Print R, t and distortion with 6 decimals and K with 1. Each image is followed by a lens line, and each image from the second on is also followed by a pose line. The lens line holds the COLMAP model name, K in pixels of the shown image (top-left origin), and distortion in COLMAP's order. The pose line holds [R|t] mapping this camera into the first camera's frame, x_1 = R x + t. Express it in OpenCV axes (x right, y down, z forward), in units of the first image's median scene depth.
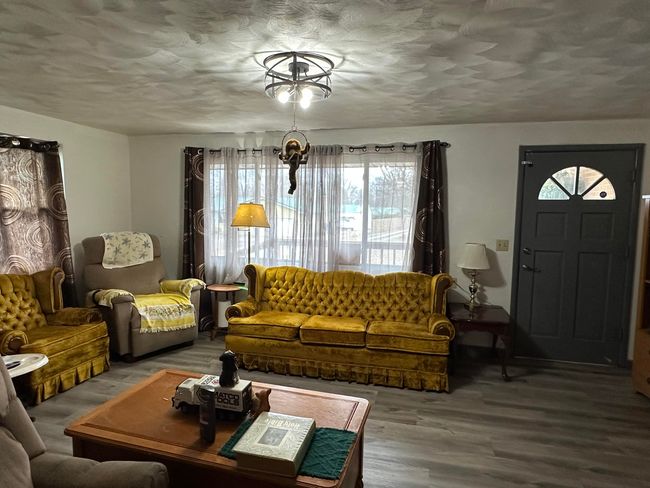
lens RADIAL K [[423.1, 0, 325.0], [0, 423.1, 244.0], [0, 0, 1]] dist [0.001217, 0.000614]
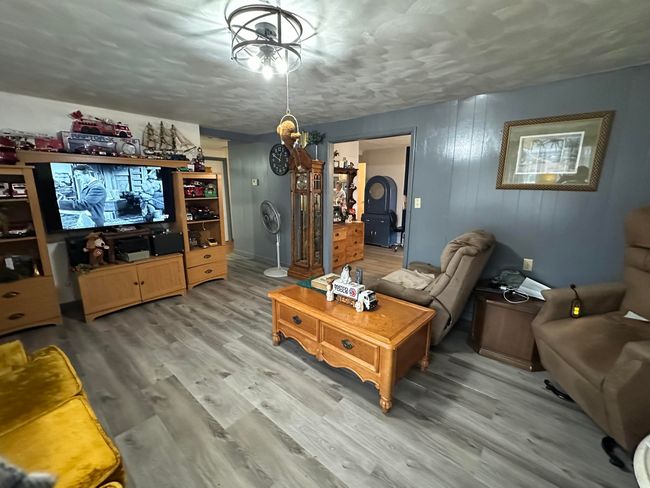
lens RADIAL K [[277.9, 0, 325.0], [0, 277.9, 244.0], [0, 0, 1]] dist [-0.000684, -0.000046]
pose [[-0.903141, -0.104203, 0.416508, -0.477458], [0.021430, 0.957951, 0.286131, -0.124881], [-0.428809, 0.267343, -0.862931, 1.550134]]
